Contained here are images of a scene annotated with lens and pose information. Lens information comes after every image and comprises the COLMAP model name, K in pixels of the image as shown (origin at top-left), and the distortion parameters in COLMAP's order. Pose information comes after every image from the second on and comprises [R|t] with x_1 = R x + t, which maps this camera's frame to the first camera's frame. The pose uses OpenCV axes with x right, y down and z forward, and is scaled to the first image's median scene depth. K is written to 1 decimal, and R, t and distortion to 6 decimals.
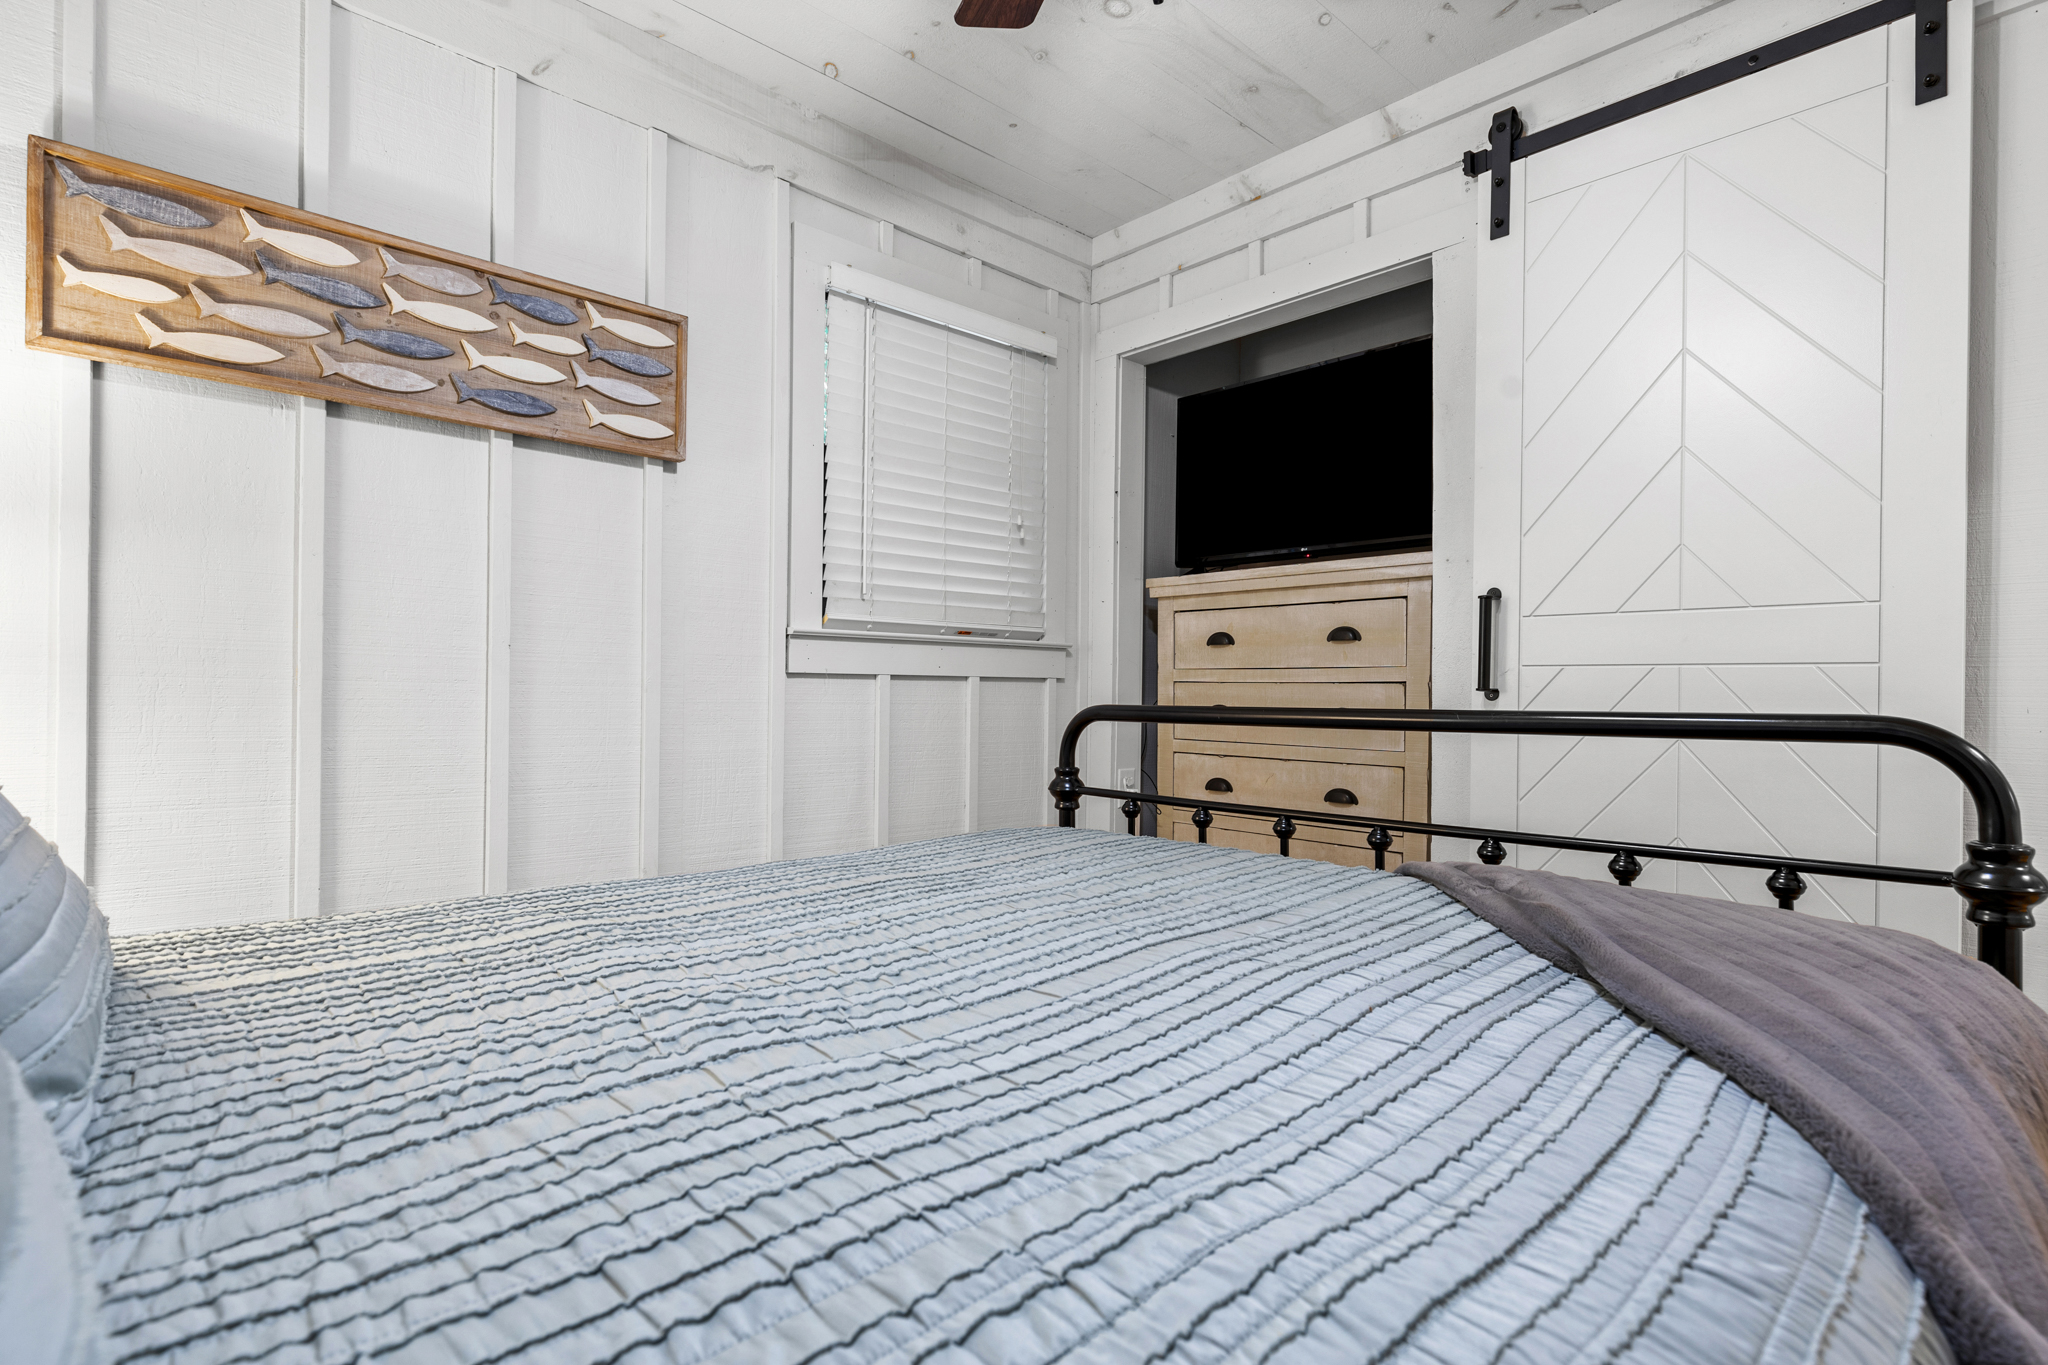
lens RADIAL K [[967.2, 0, 1023.2], [0, 967.2, 681.8], [0, 0, 1]] dist [0.000268, 0.000406]
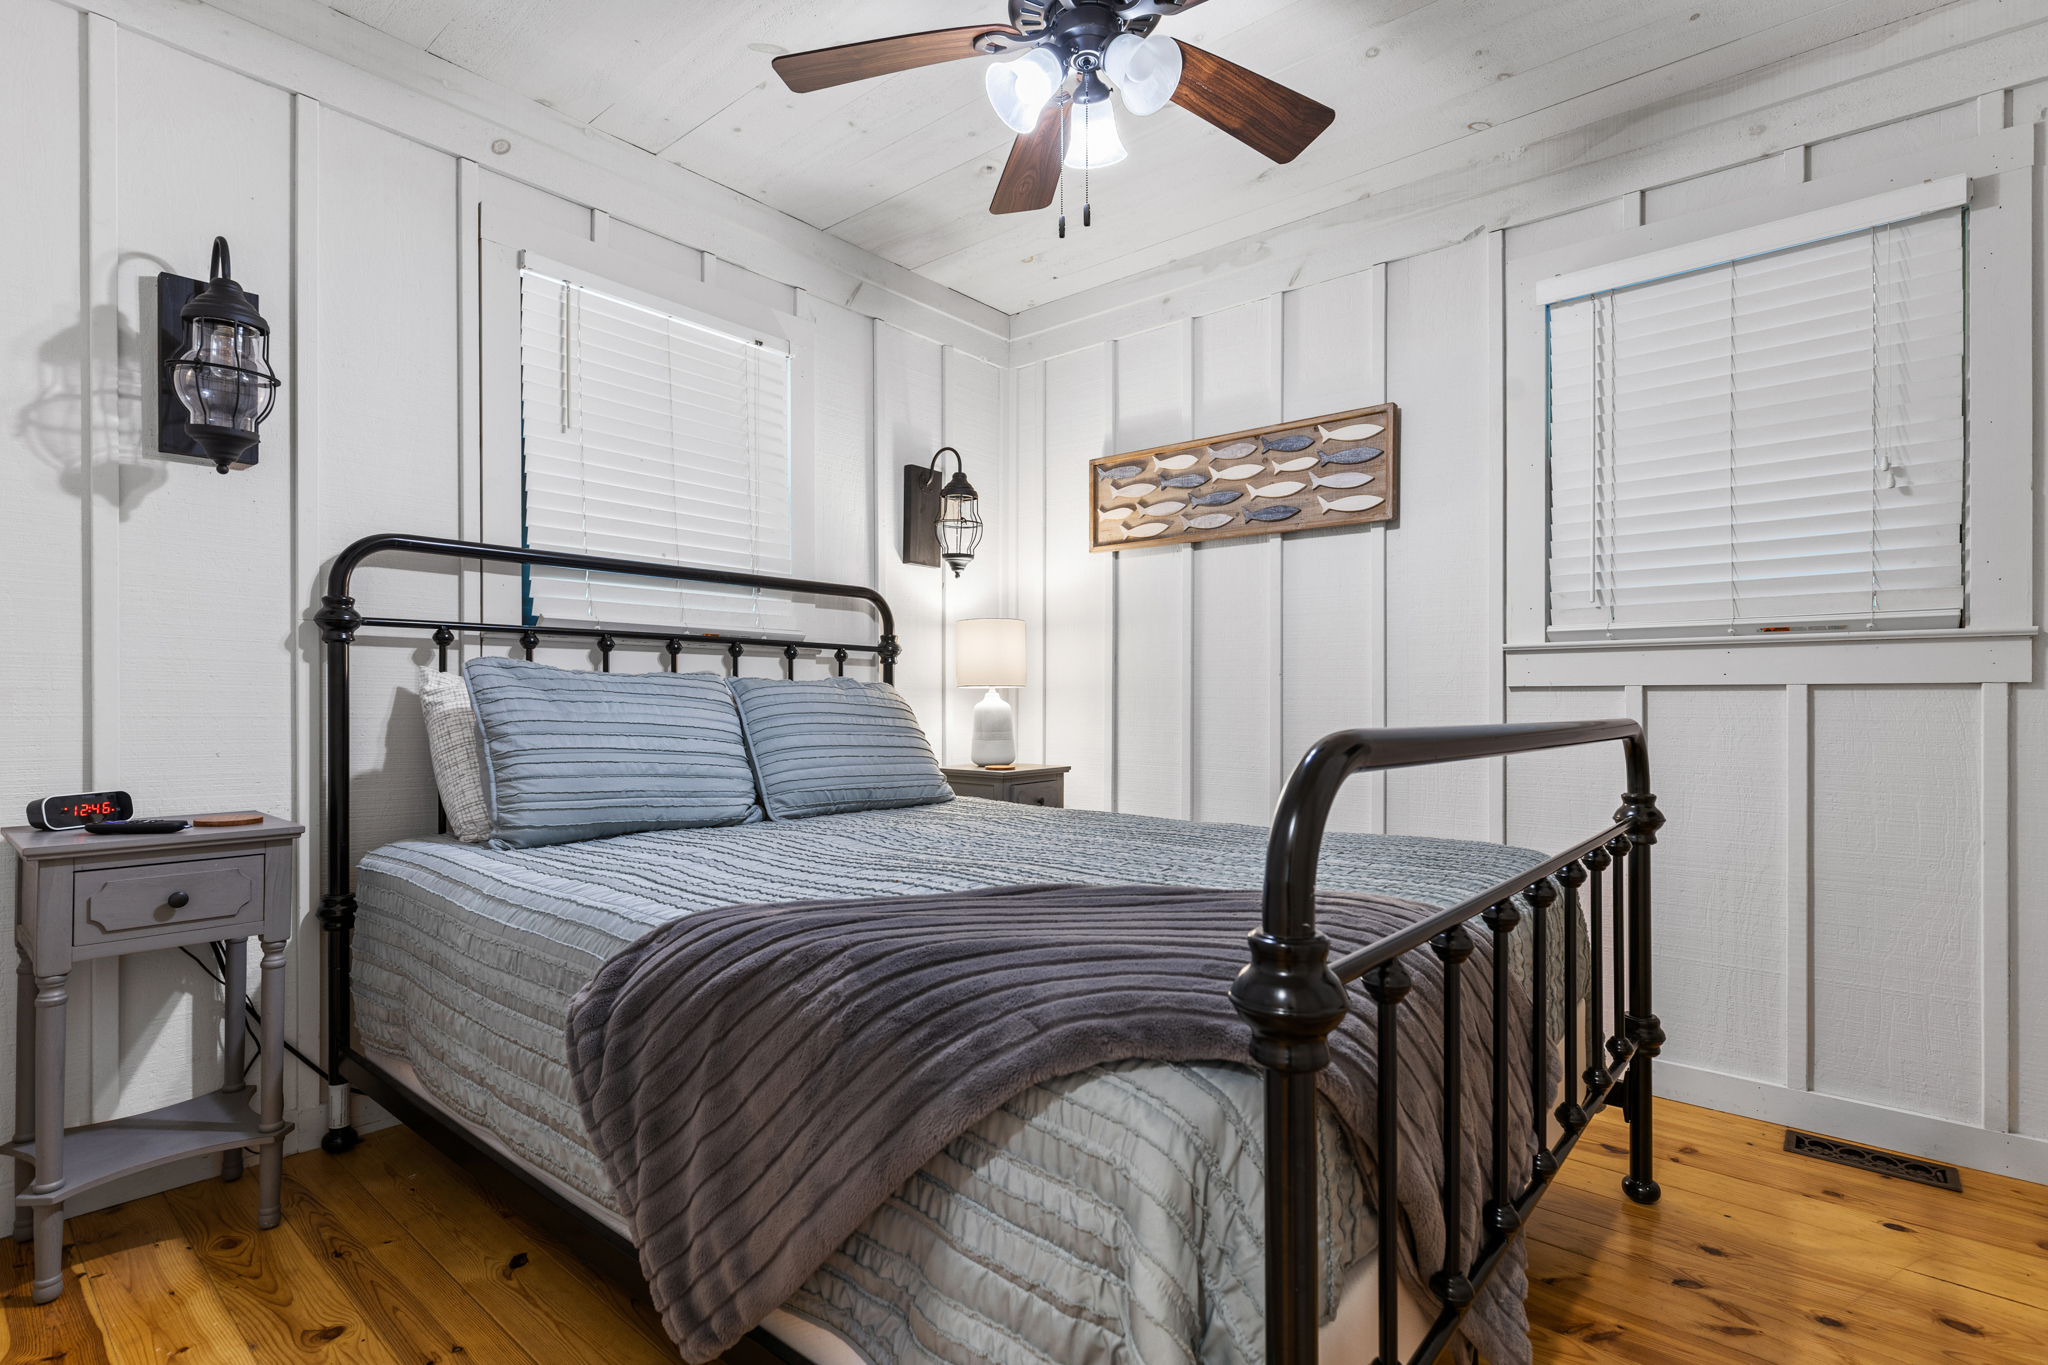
lens RADIAL K [[967.2, 0, 1024.1], [0, 967.2, 697.9], [0, 0, 1]] dist [0.000268, 0.000406]
pose [[0.137528, -0.012211, -0.990423, 0.922997], [0.006563, 0.999913, -0.011416, 0.015080], [0.990476, -0.004930, 0.137596, 0.404797]]
